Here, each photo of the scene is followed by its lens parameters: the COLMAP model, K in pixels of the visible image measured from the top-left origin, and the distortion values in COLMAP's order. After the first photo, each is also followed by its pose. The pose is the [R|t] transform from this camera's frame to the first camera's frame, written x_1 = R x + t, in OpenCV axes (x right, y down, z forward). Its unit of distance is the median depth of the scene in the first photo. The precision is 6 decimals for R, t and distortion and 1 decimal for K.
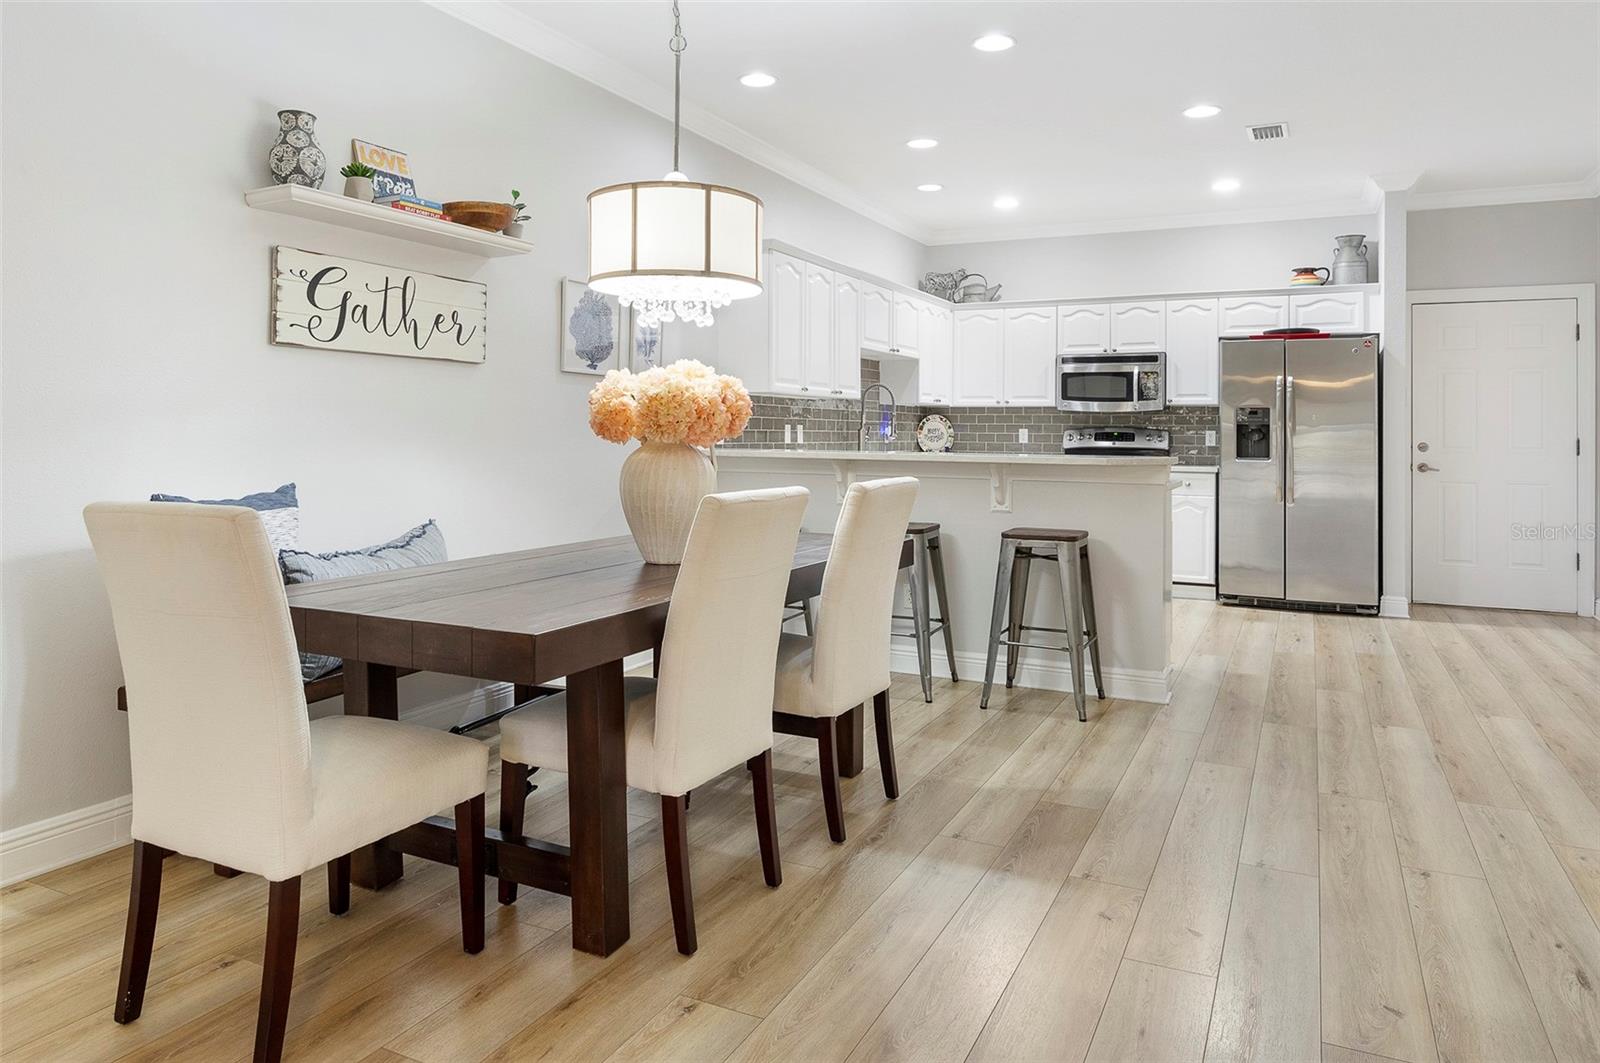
lens RADIAL K [[1037.2, 0, 771.1], [0, 1037.2, 421.3], [0, 0, 1]] dist [0.003112, 0.001002]
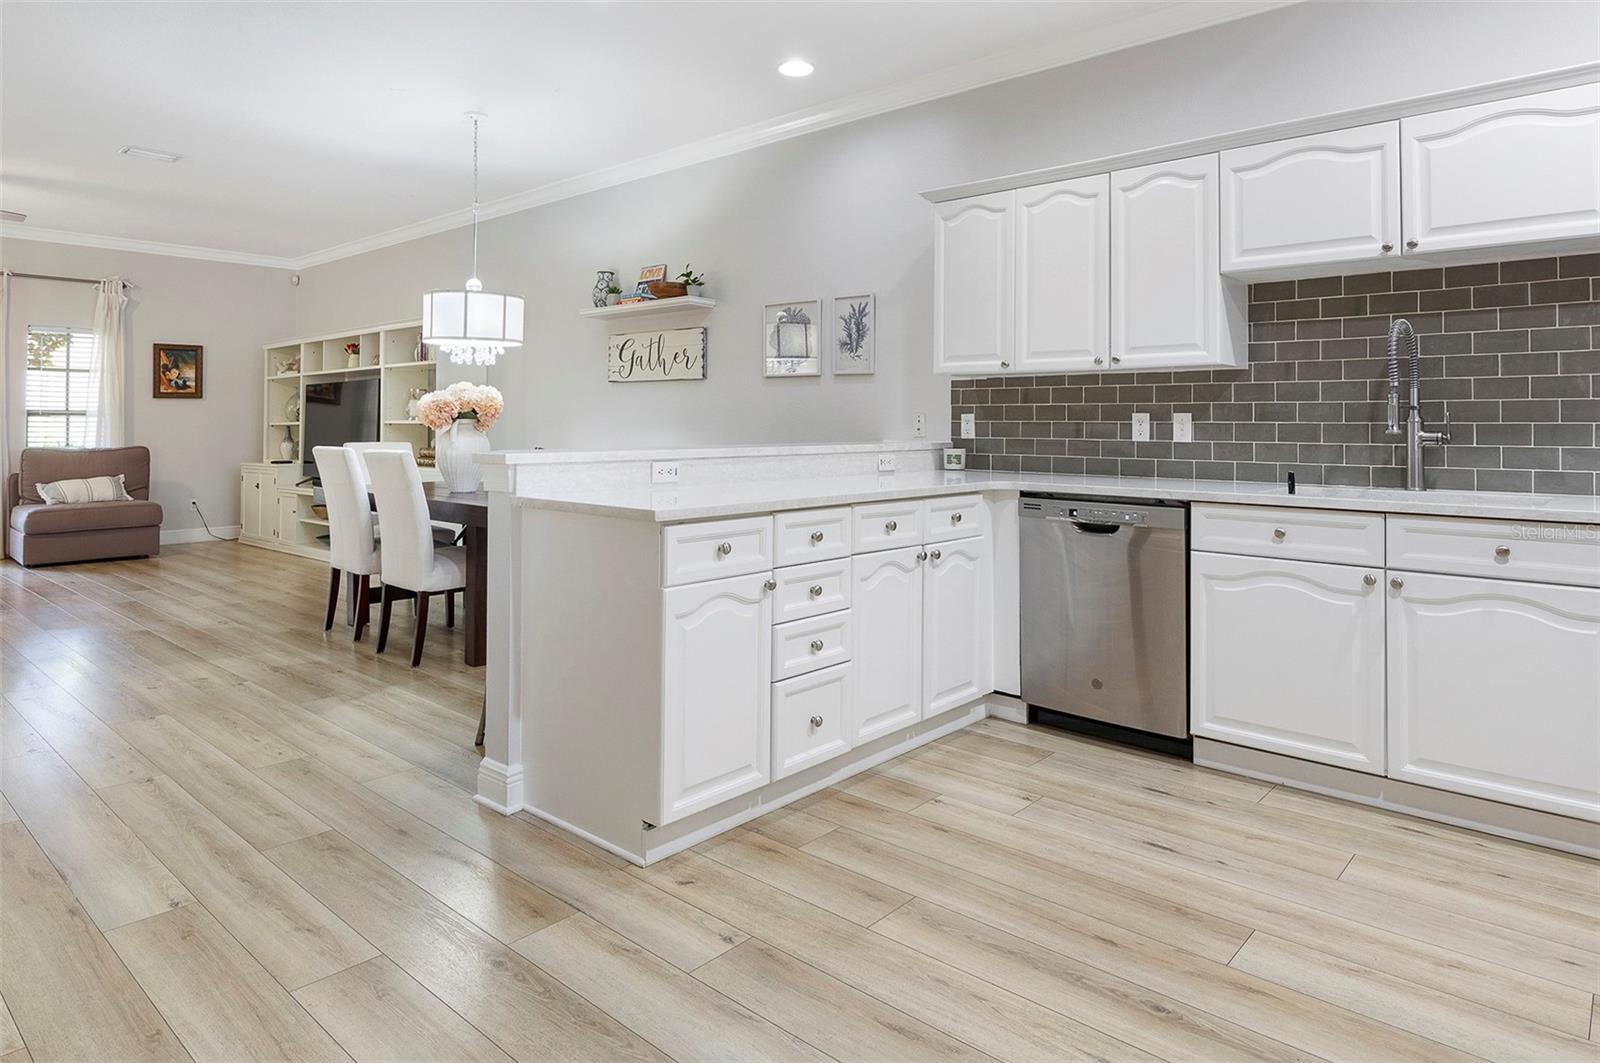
lens RADIAL K [[944.9, 0, 804.3], [0, 944.9, 398.7], [0, 0, 1]] dist [-0.005169, -0.002907]
pose [[-0.239536, -0.035612, -0.970234, 0.692393], [0.002779, 0.999298, -0.037365, 0.016975], [0.970884, -0.011646, -0.239269, 0.991895]]
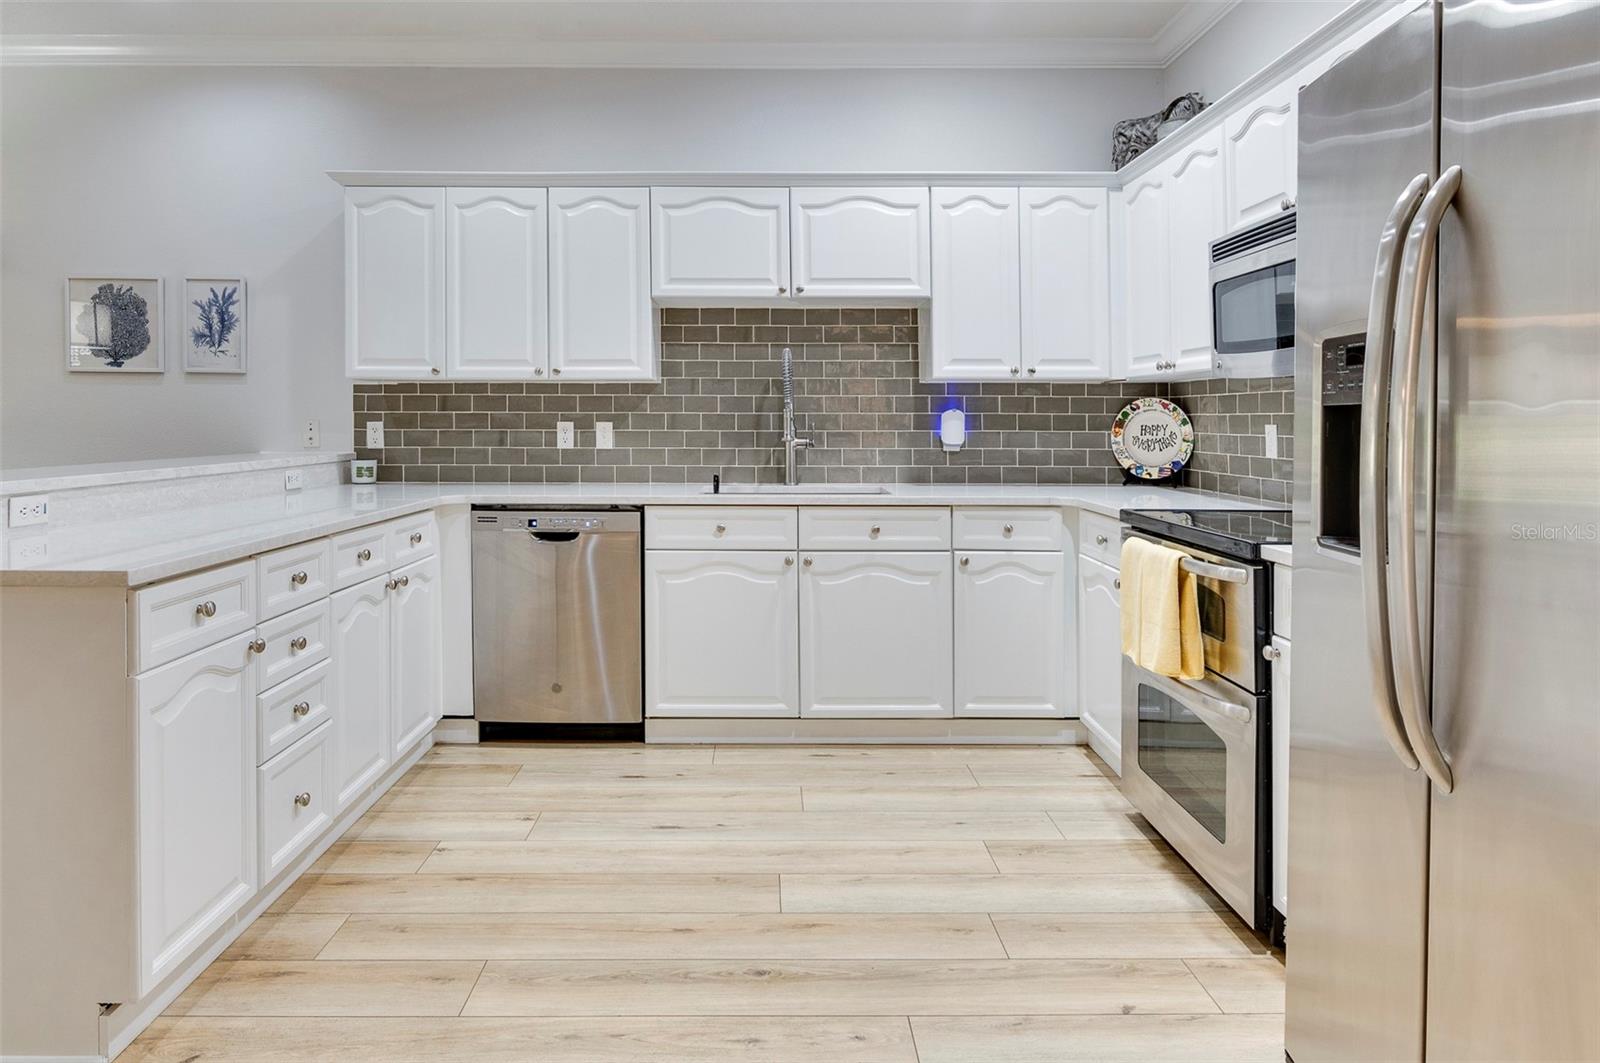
lens RADIAL K [[913.5, 0, 762.3], [0, 913.5, 412.4], [0, 0, 1]] dist [0.004130, -0.010130]
pose [[0.468319, -0.016841, -0.883399, 0.656675], [0.010452, 0.999854, -0.013520, 0.007020], [0.883498, -0.002902, 0.468427, 0.879723]]
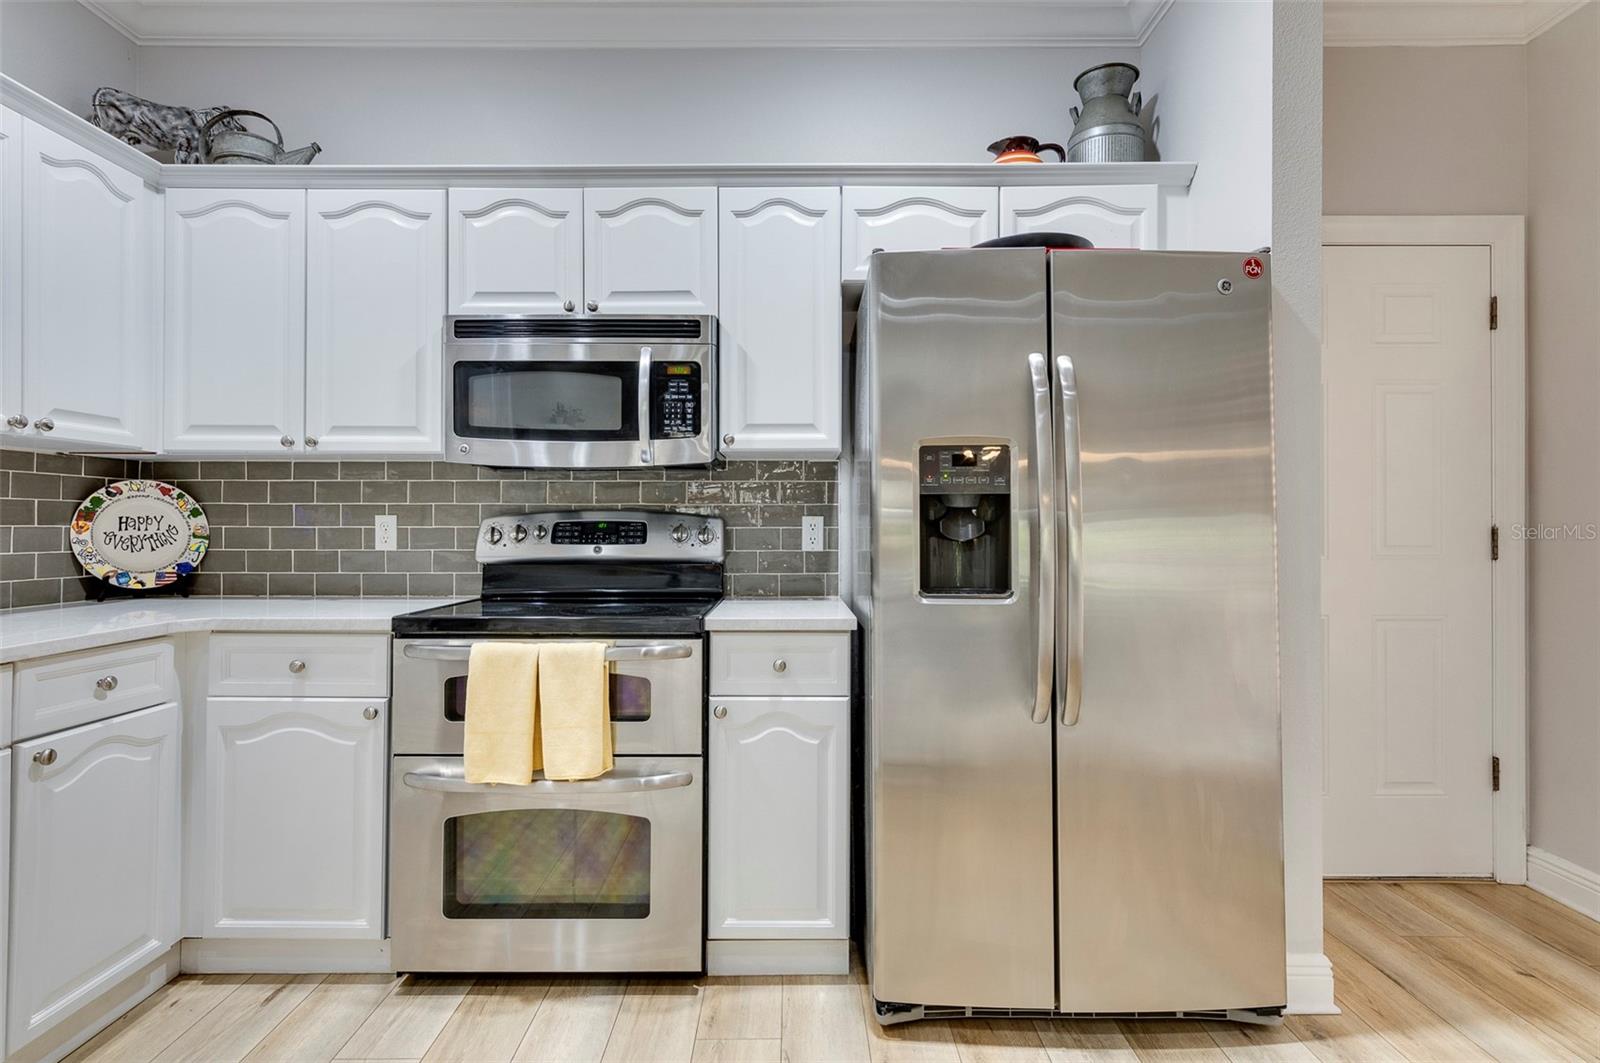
lens RADIAL K [[808.7, 0, 796.7], [0, 808.7, 509.9], [0, 0, 1]] dist [0.001244, 0.000609]
pose [[0.884711, -0.000203, 0.466140, 0.327657], [0.003765, 0.999970, -0.006708, 0.010792], [-0.466125, 0.007690, 0.884685, 0.888745]]
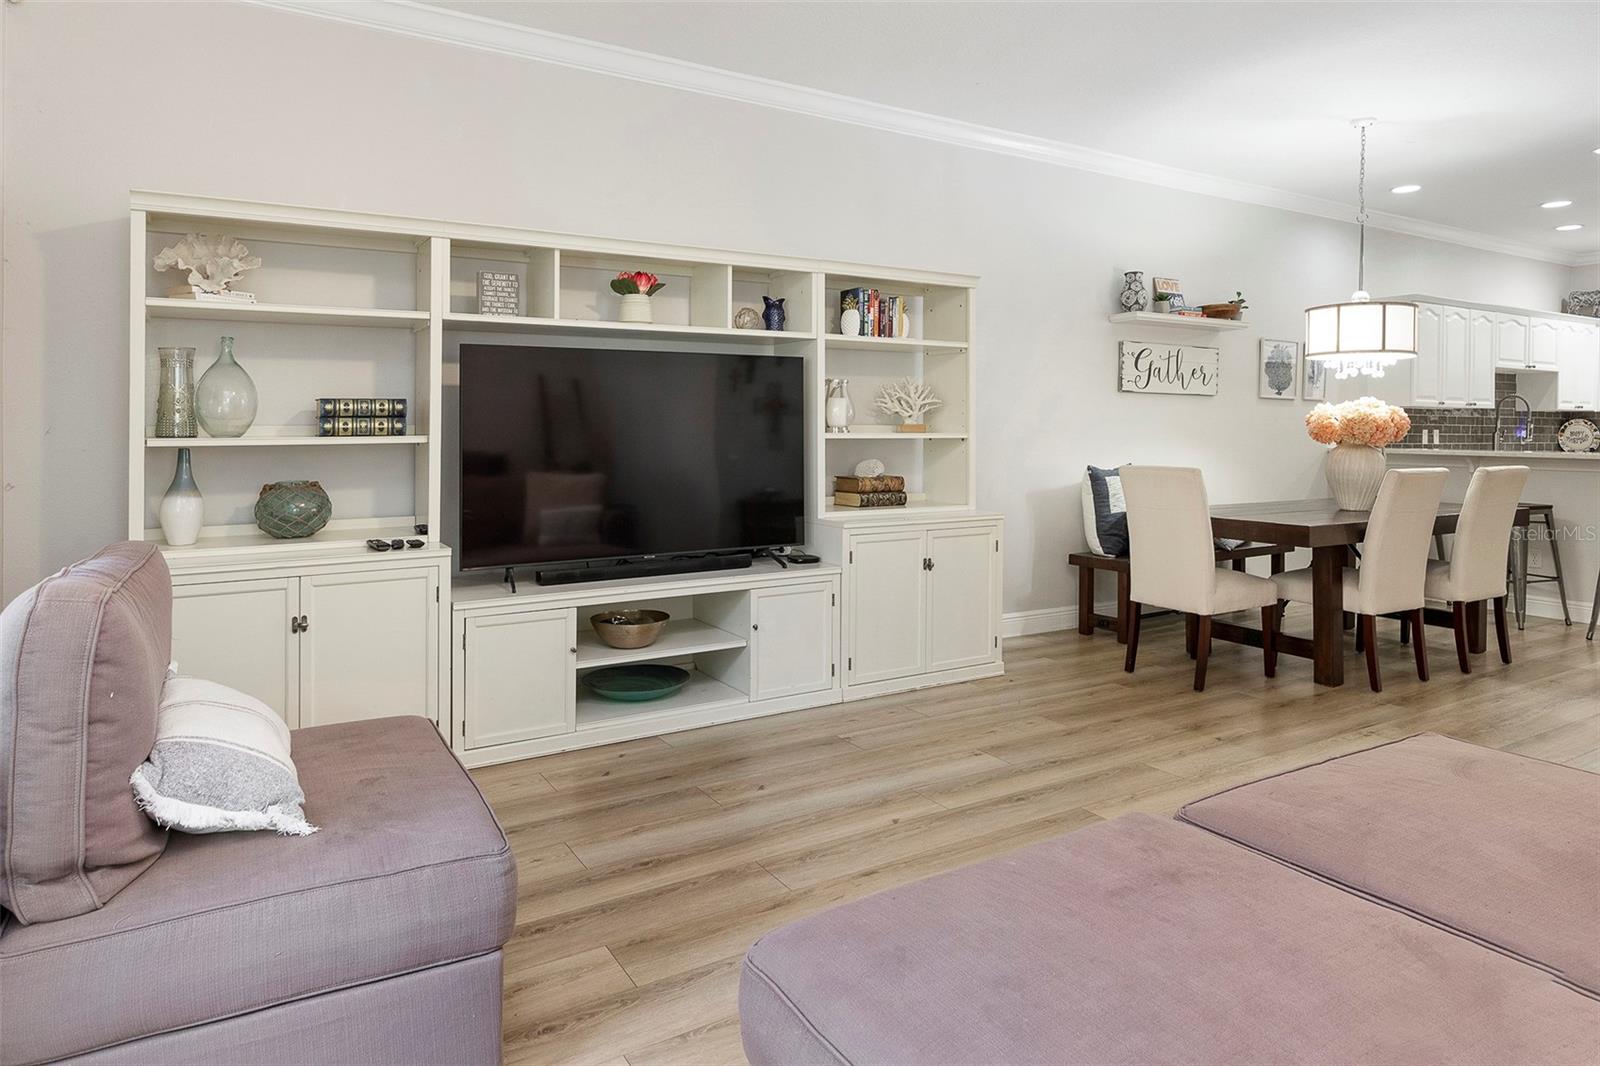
lens RADIAL K [[985.6, 0, 800.3], [0, 985.6, 444.0], [0, 0, 1]] dist [0.000089, 0.001917]
pose [[0.859115, 0.007543, -0.511727, -0.025776], [0.005086, 0.999716, 0.023274, -0.011938], [0.511757, -0.022597, 0.858833, -0.485047]]
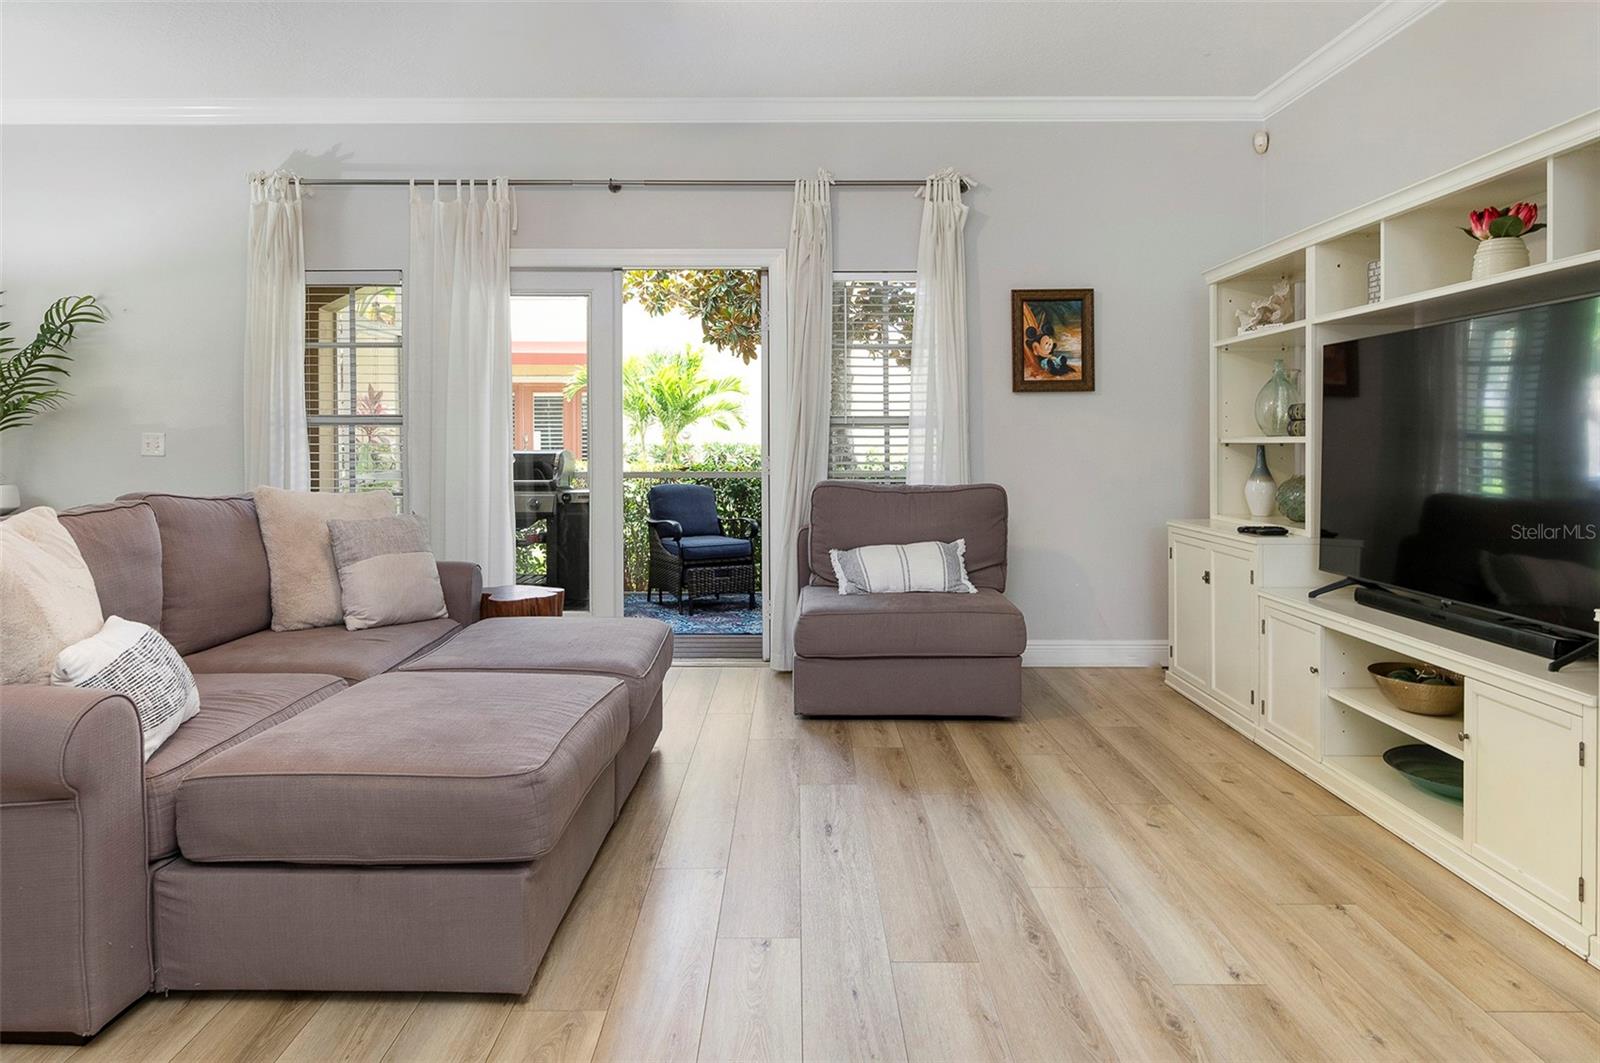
lens RADIAL K [[1023.5, 0, 774.6], [0, 1023.5, 434.2], [0, 0, 1]] dist [-0.000462, -0.000609]
pose [[-0.893762, -0.009515, -0.448440, 0.073238], [-0.005410, 0.999931, -0.010435, 0.003379], [0.448509, -0.006900, -0.893752, 0.330919]]
